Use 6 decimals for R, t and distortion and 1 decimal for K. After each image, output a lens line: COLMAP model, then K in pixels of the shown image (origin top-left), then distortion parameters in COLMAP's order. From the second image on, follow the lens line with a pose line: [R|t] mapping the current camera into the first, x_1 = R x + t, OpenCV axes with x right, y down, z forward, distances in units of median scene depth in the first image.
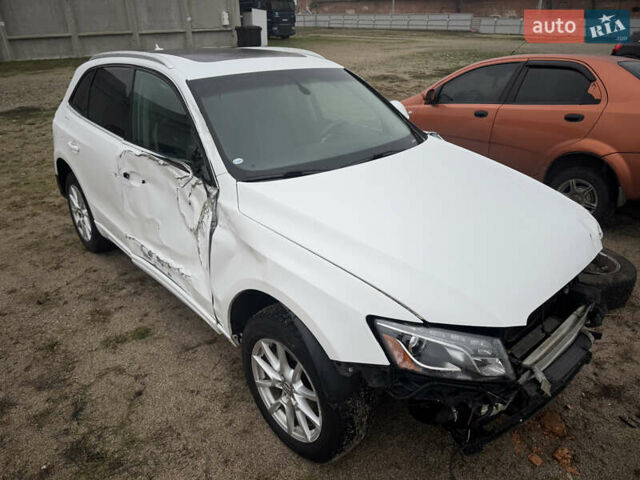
lens RADIAL K [[453.8, 0, 319.2], [0, 453.8, 245.4], [0, 0, 1]] dist [0.037983, -0.042713]
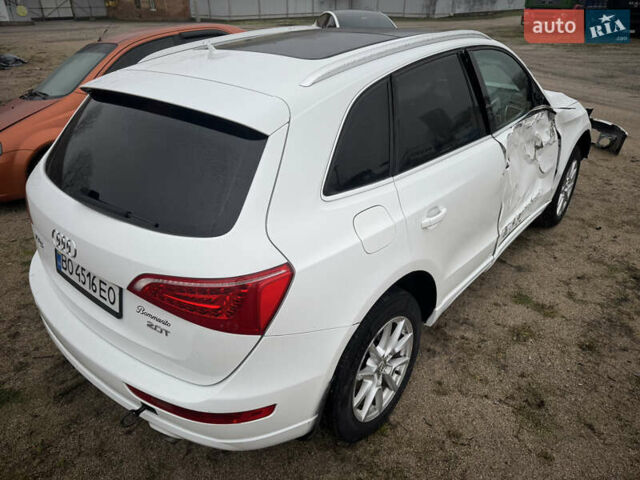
lens RADIAL K [[453.8, 0, 318.9], [0, 453.8, 241.6], [0, 0, 1]] dist [0.037983, -0.042713]
pose [[-0.127049, -0.472008, 0.872391, -1.268842], [0.449443, 0.756654, 0.474843, -0.653745], [-0.884228, 0.452418, 0.116008, 1.324830]]
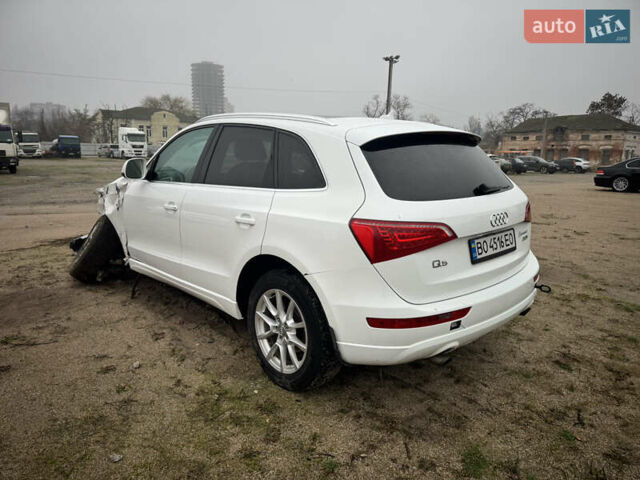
lens RADIAL K [[453.8, 0, 317.3], [0, 453.8, 236.6], [0, 0, 1]] dist [0.037983, -0.042713]
pose [[-0.999824, -0.006496, -0.017616, -0.308168], [-0.015876, 0.793421, 0.608466, -1.039160], [0.010024, 0.608638, -0.793385, 2.446144]]
